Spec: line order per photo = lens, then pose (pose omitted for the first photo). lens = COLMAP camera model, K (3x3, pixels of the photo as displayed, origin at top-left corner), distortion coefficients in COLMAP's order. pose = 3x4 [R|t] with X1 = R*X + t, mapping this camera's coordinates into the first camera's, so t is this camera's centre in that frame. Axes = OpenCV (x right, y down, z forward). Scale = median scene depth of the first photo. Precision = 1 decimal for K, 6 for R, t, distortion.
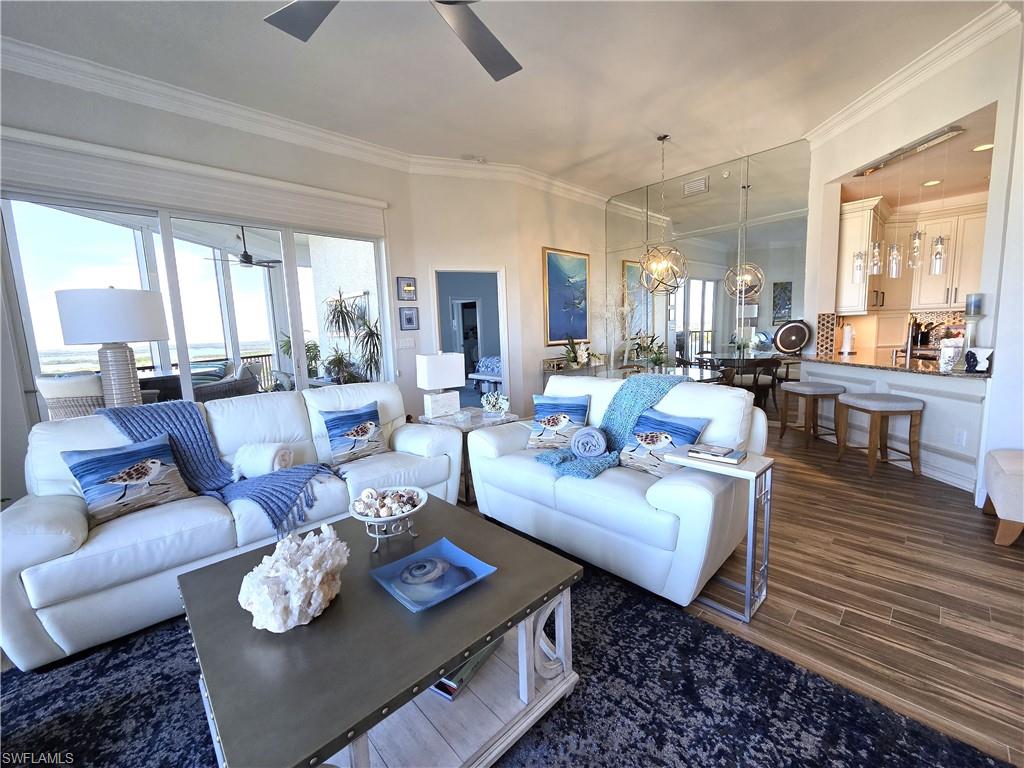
lens RADIAL K [[413.6, 0, 510.1], [0, 413.6, 380.3], [0, 0, 1]] dist [0.000181, 0.000229]
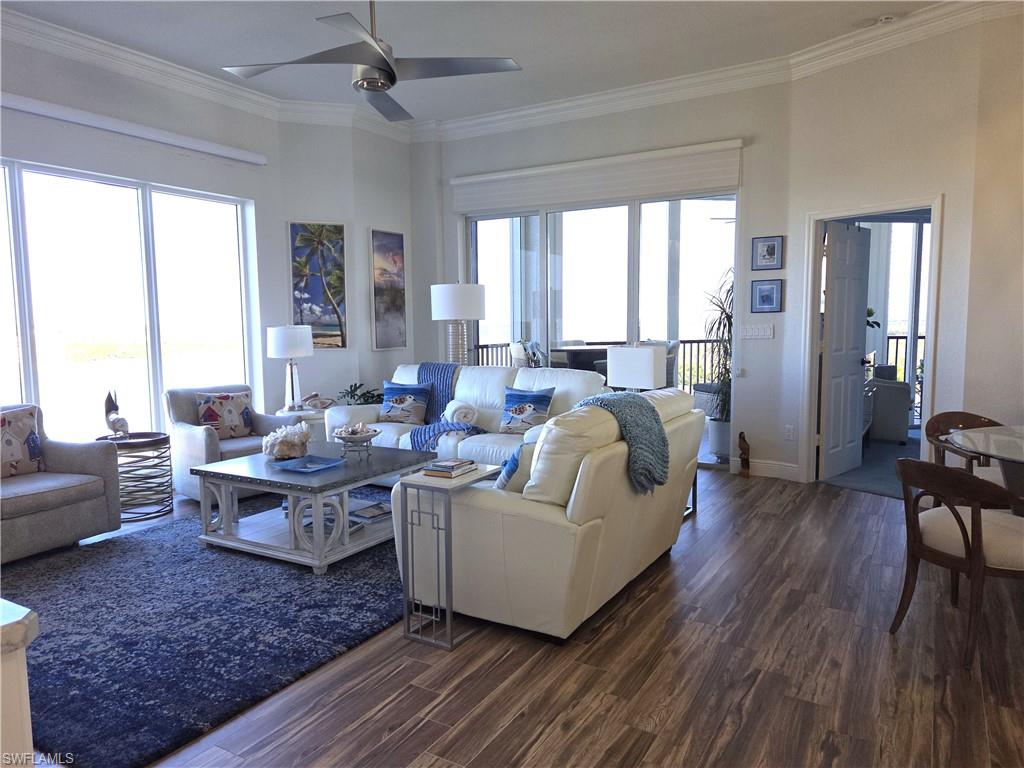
lens RADIAL K [[708.6, 0, 513.6], [0, 708.6, 385.9], [0, 0, 1]] dist [0.025011, 0.001783]
pose [[0.277971, 0.128976, -0.951892, 0.714242], [-0.123027, 0.987564, 0.097883, -0.058809], [0.952679, 0.089900, 0.290382, 0.239228]]
